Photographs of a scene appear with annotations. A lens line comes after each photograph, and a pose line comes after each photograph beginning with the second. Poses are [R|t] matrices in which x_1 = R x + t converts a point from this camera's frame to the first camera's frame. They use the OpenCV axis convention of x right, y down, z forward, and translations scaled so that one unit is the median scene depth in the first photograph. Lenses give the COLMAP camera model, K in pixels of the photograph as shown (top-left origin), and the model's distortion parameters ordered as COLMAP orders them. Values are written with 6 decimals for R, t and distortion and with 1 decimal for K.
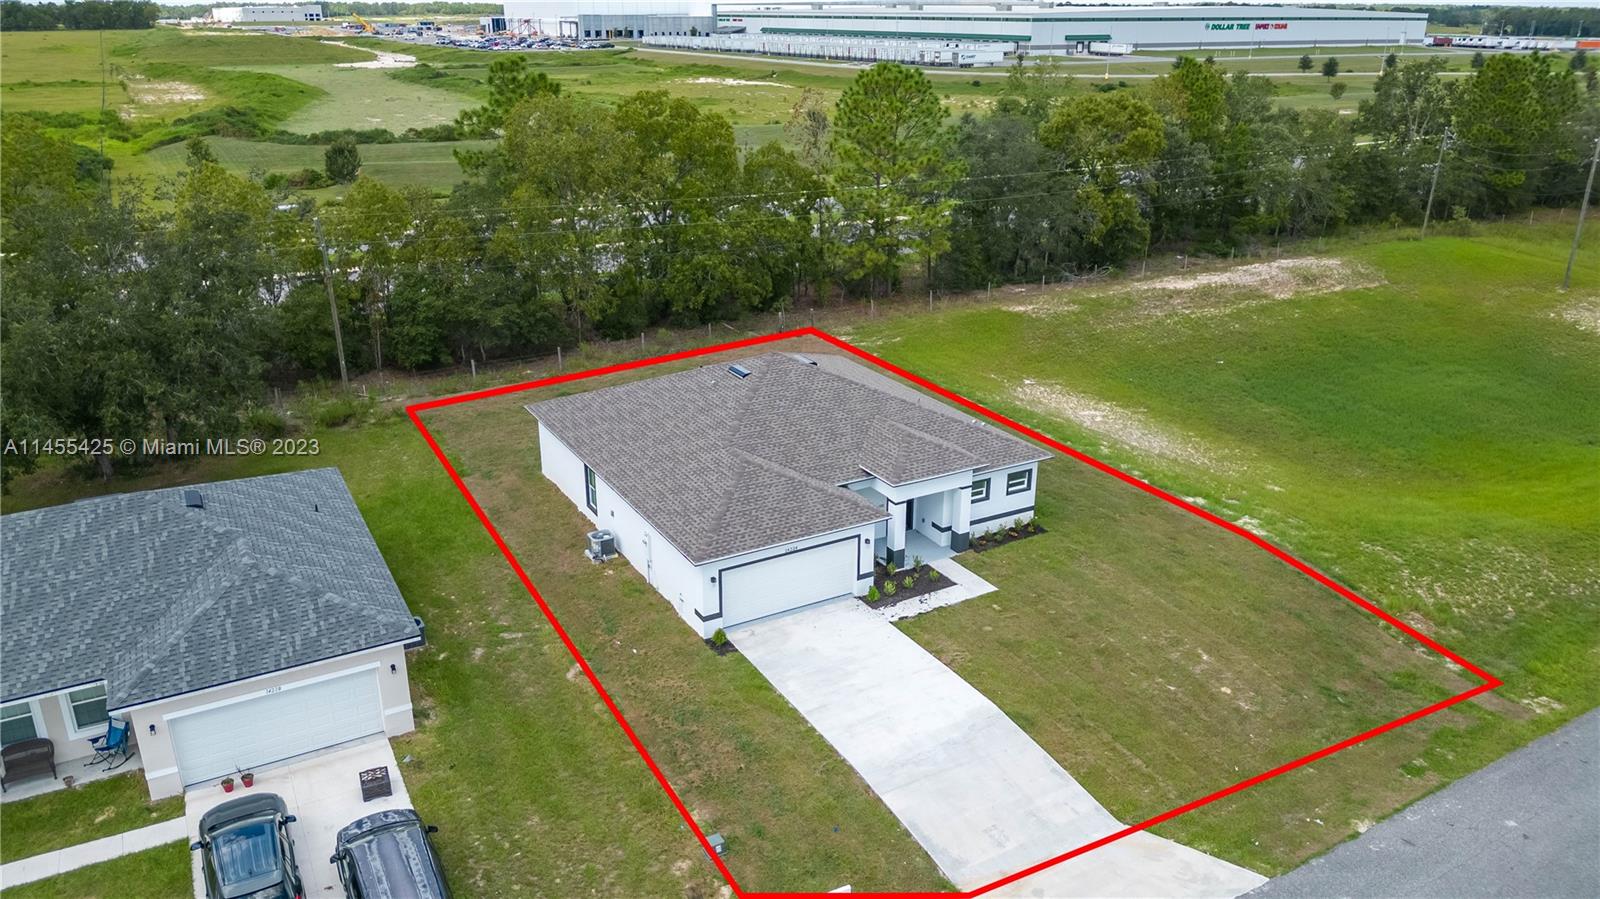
lens RADIAL K [[1145.6, 0, 793.9], [0, 1145.6, 449.2], [0, 0, 1]] dist [0.043228, -0.089327]
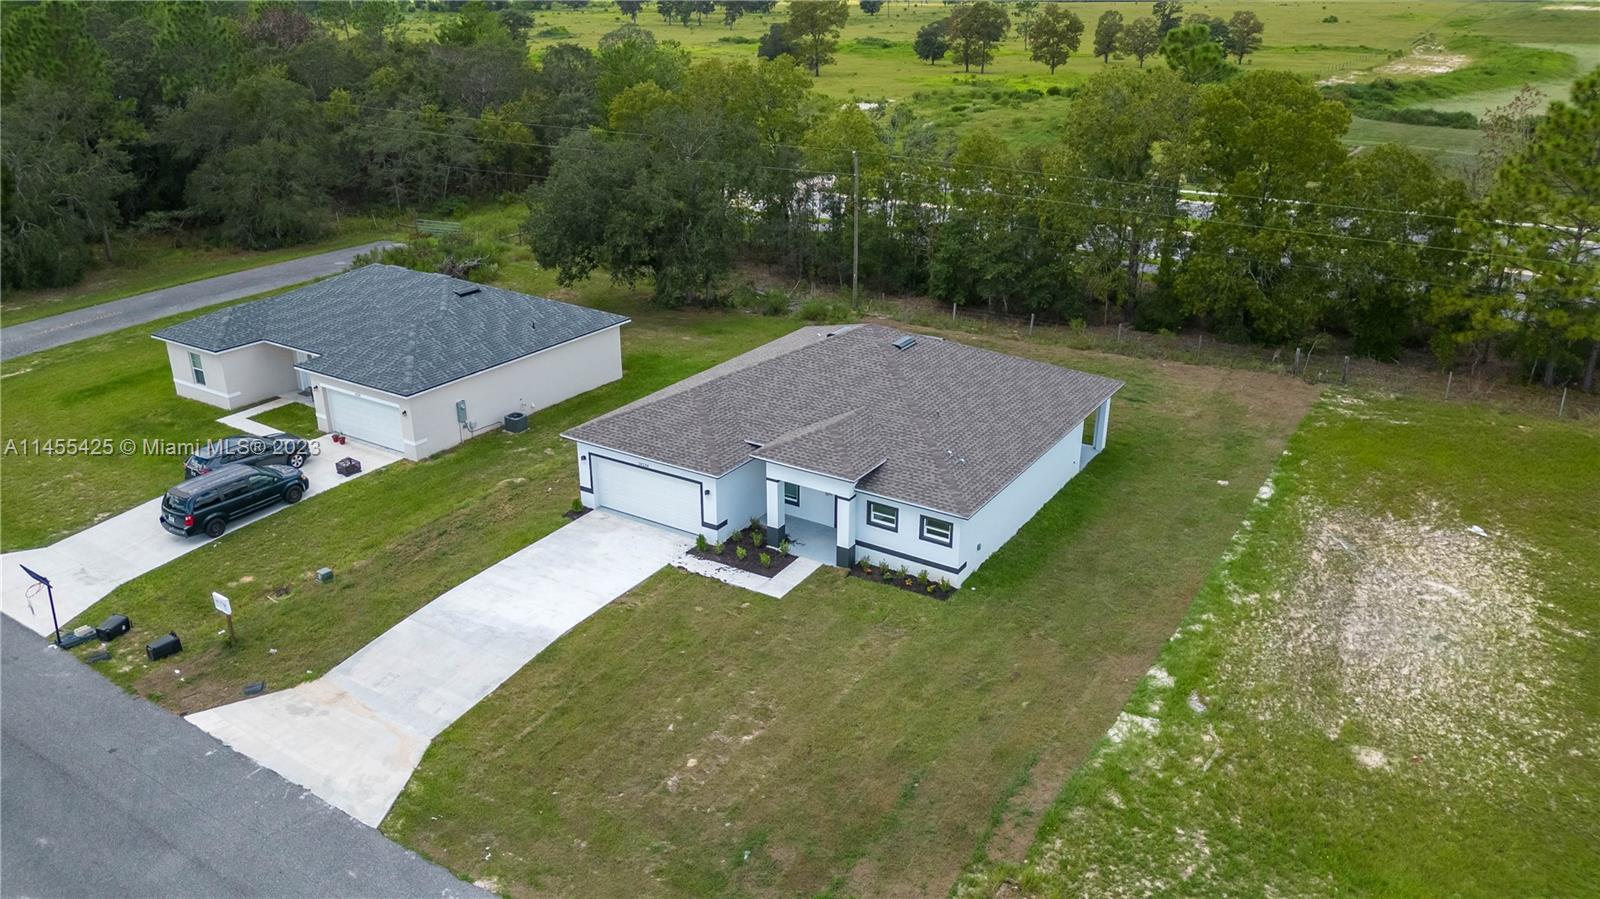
lens RADIAL K [[1145.6, 0, 793.9], [0, 1145.6, 449.2], [0, 0, 1]] dist [0.043228, -0.089327]
pose [[0.466012, 0.333252, -0.819619, 0.671960], [-0.315119, 0.928125, 0.198202, -0.133540], [0.826760, 0.165913, 0.537532, 0.357204]]
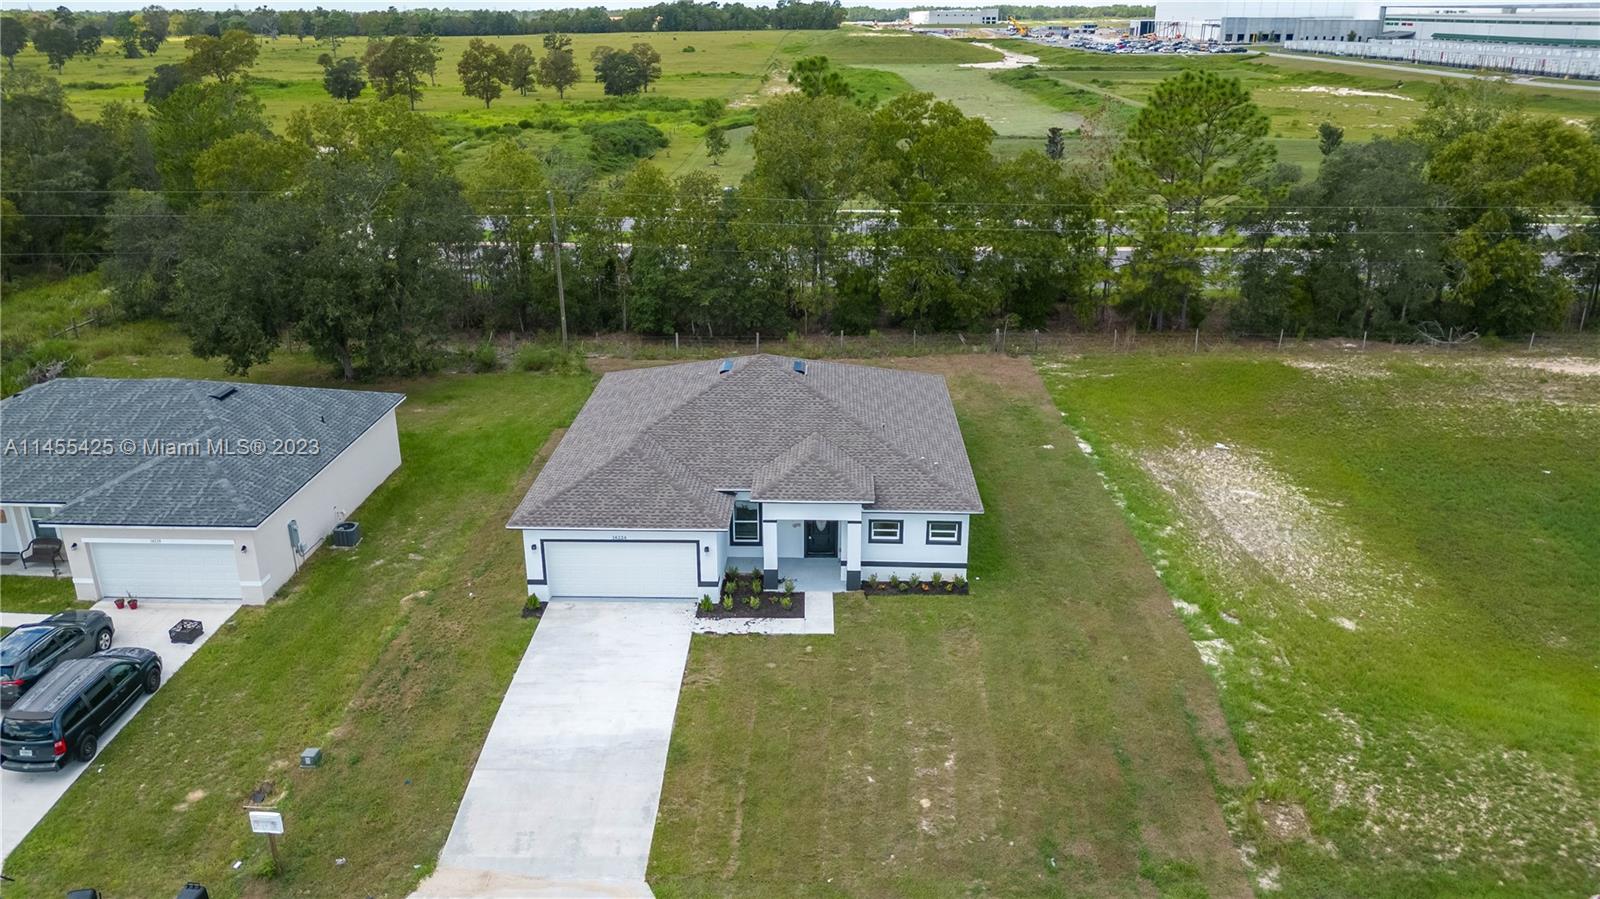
lens RADIAL K [[1145.6, 0, 793.9], [0, 1145.6, 449.2], [0, 0, 1]] dist [0.043228, -0.089327]
pose [[0.852662, 0.182555, -0.489532, 0.426055], [-0.183688, 0.981897, 0.046220, -0.045606], [0.489108, 0.050511, 0.870759, 0.123449]]
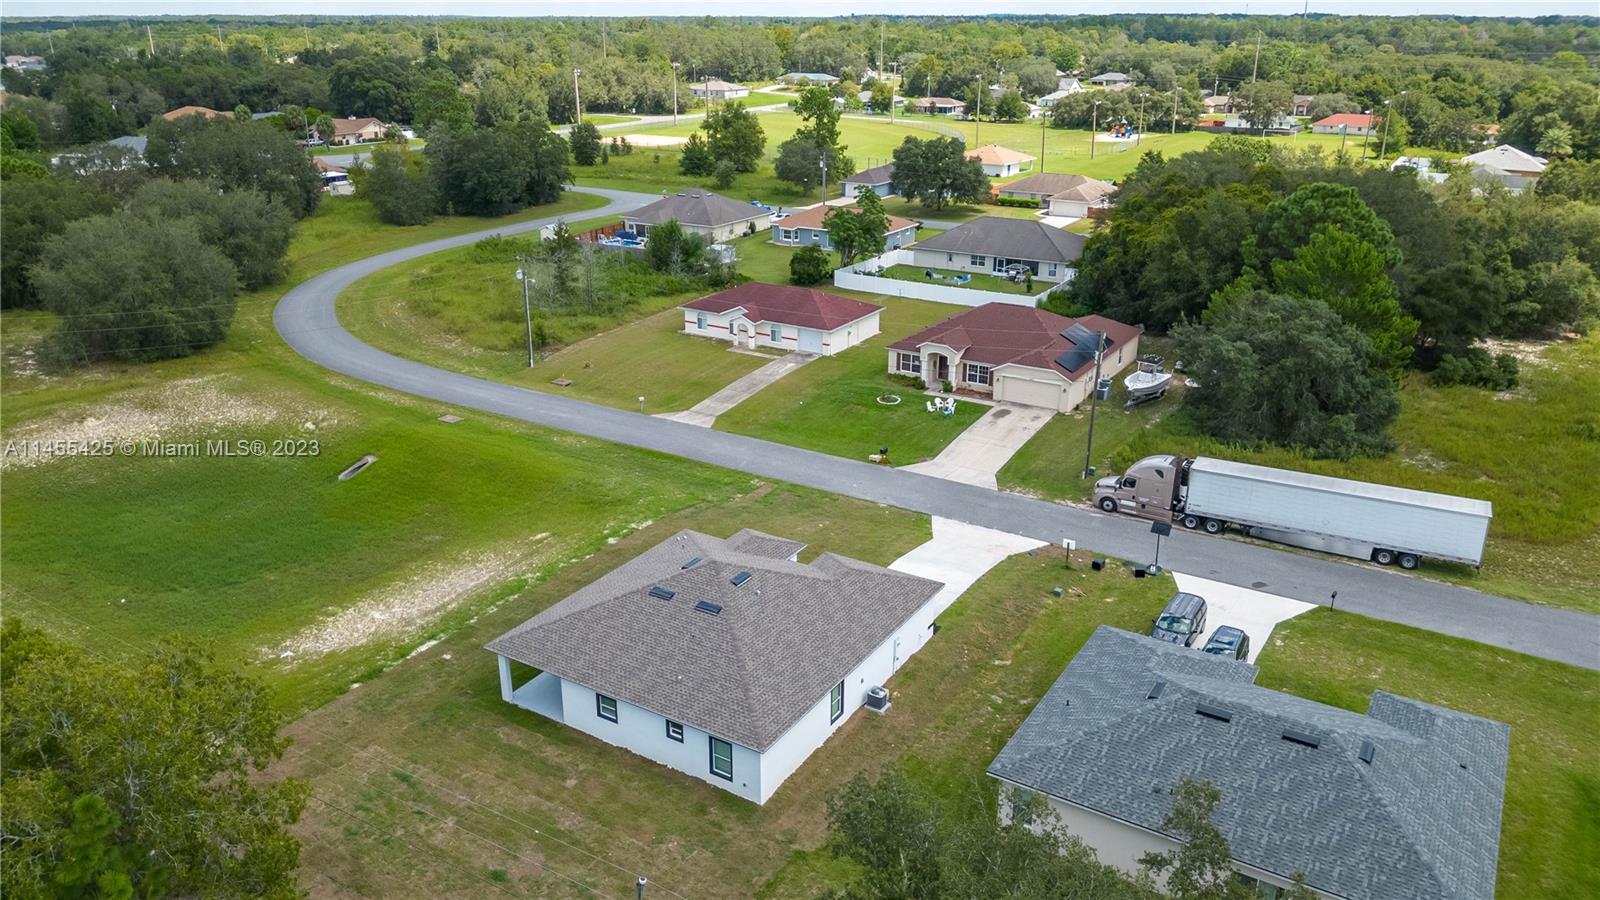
lens RADIAL K [[1145.6, 0, 793.9], [0, 1145.6, 449.7], [0, 0, 1]] dist [0.043228, -0.089327]
pose [[-0.475735, -0.311404, 0.822620, -0.861826], [0.314932, 0.812927, 0.489865, -0.633506], [-0.821276, 0.492115, -0.288667, 1.025589]]
